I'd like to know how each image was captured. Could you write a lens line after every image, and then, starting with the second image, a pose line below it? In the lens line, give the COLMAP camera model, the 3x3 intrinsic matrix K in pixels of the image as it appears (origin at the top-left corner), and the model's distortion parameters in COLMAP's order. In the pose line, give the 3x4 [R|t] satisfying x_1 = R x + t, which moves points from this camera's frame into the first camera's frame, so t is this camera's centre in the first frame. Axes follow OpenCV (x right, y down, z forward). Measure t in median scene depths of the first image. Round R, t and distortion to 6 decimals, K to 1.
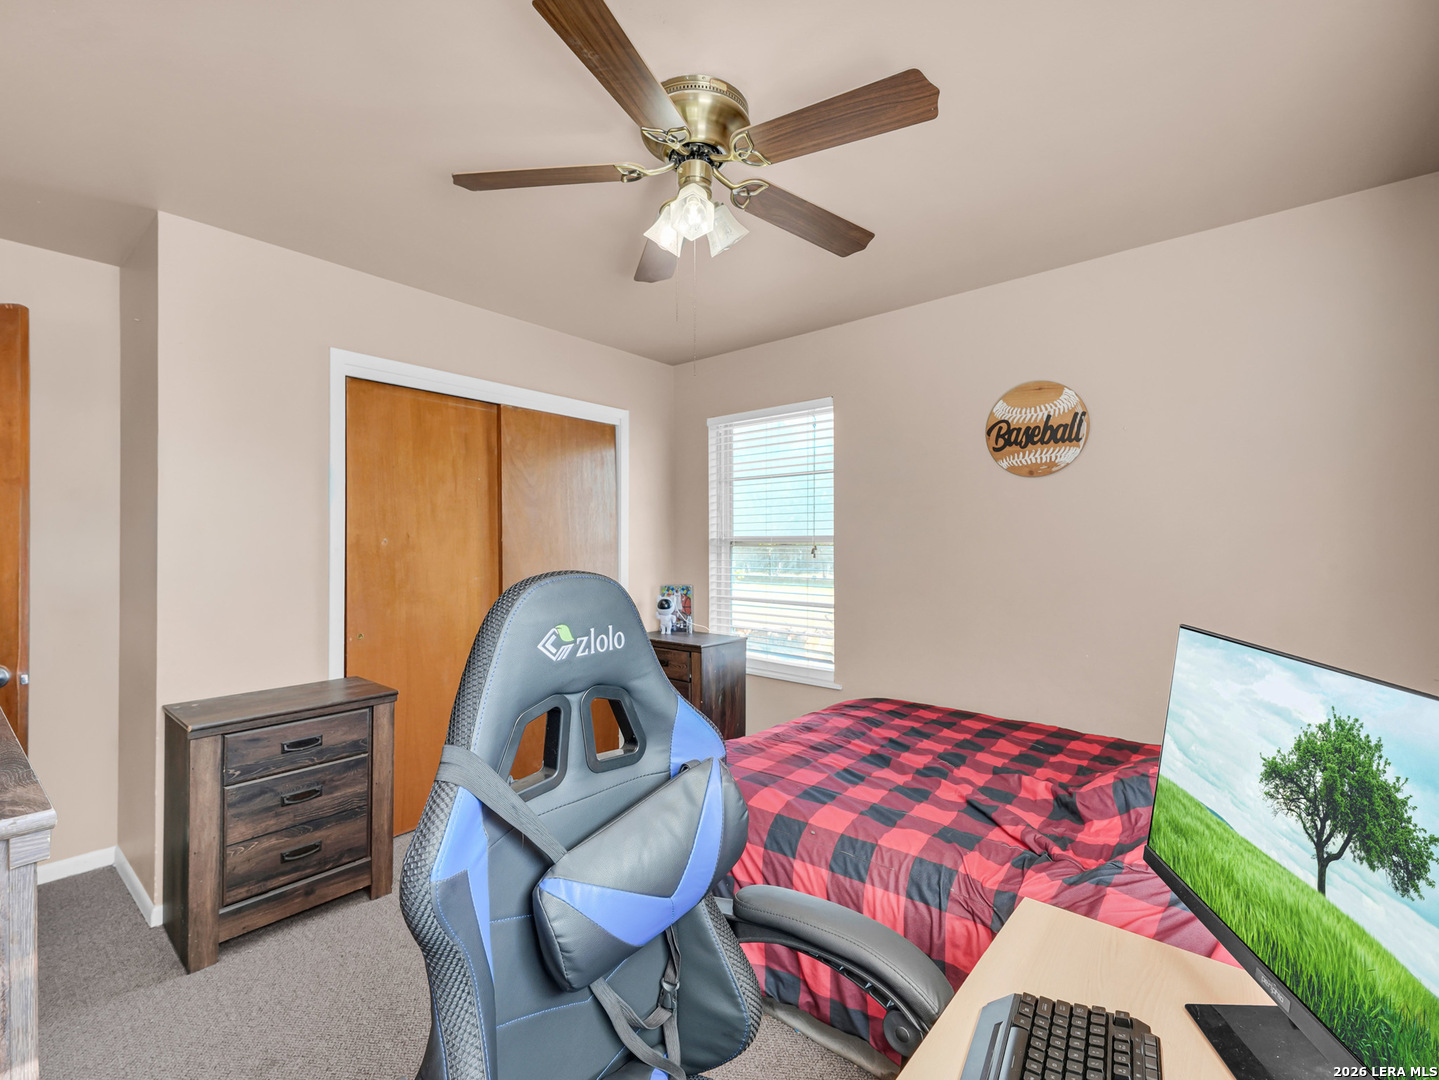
lens RADIAL K [[630.0, 0, 719.5], [0, 630.0, 540.0], [0, 0, 1]] dist [-0.001092, -0.000266]
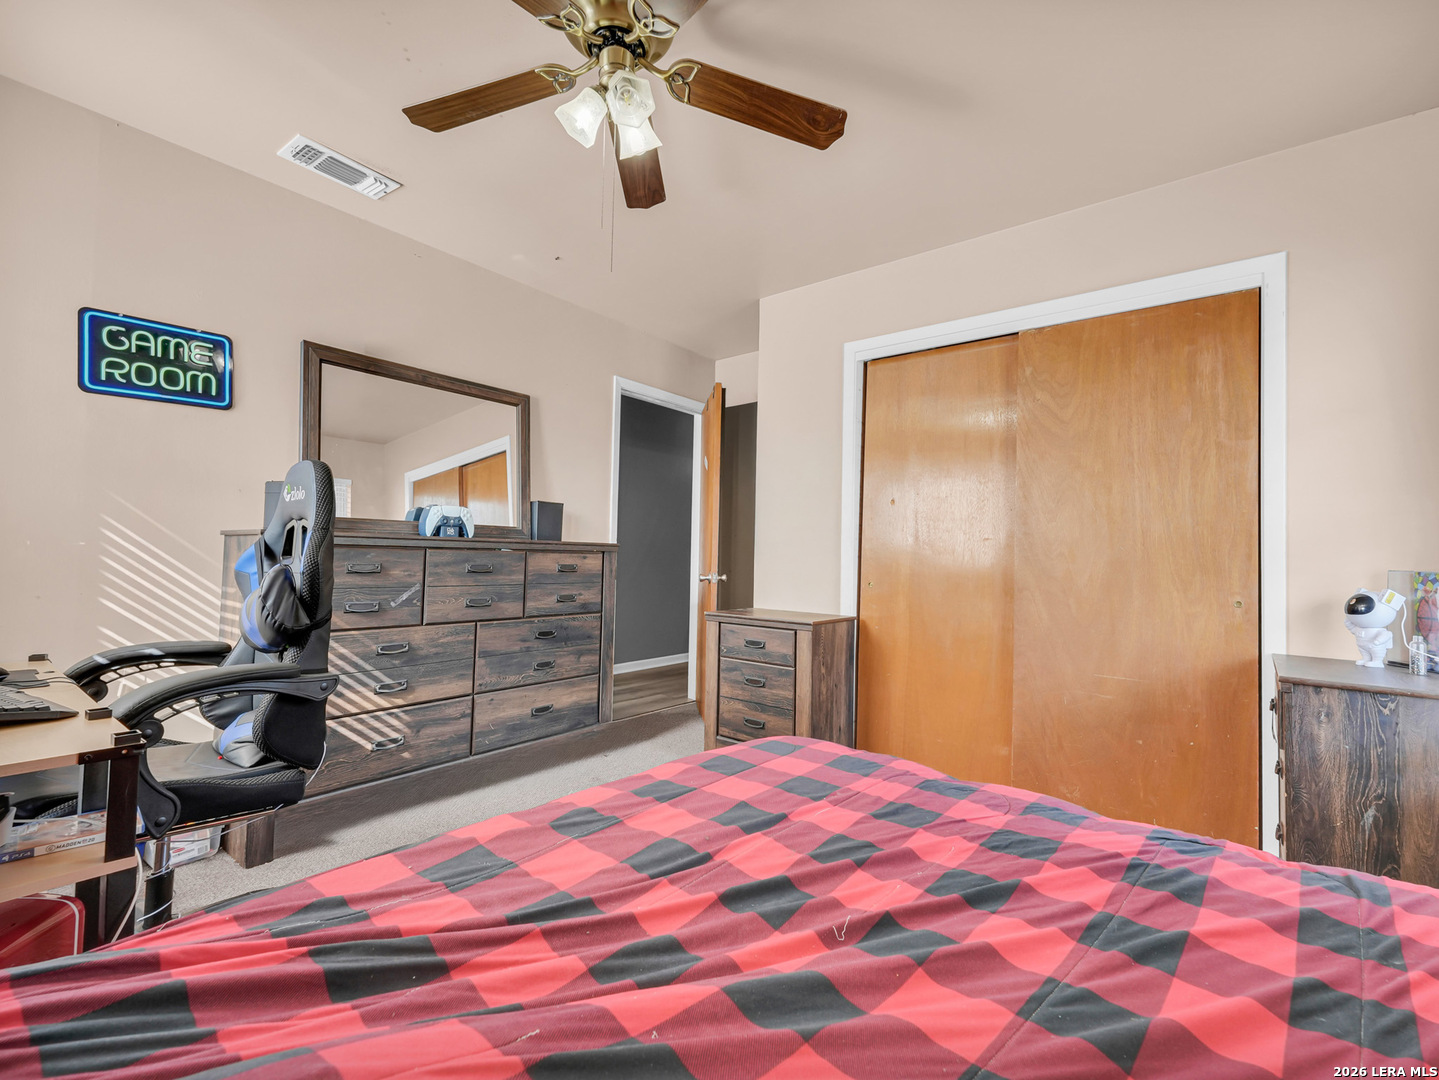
lens RADIAL K [[630.0, 0, 719.5], [0, 630.0, 540.0], [0, 0, 1]] dist [-0.001092, -0.000266]
pose [[0.032304, -0.021244, -0.999252, 0.588348], [-0.017211, 0.999614, -0.021809, 0.107187], [0.999330, 0.017903, 0.031926, 0.726310]]
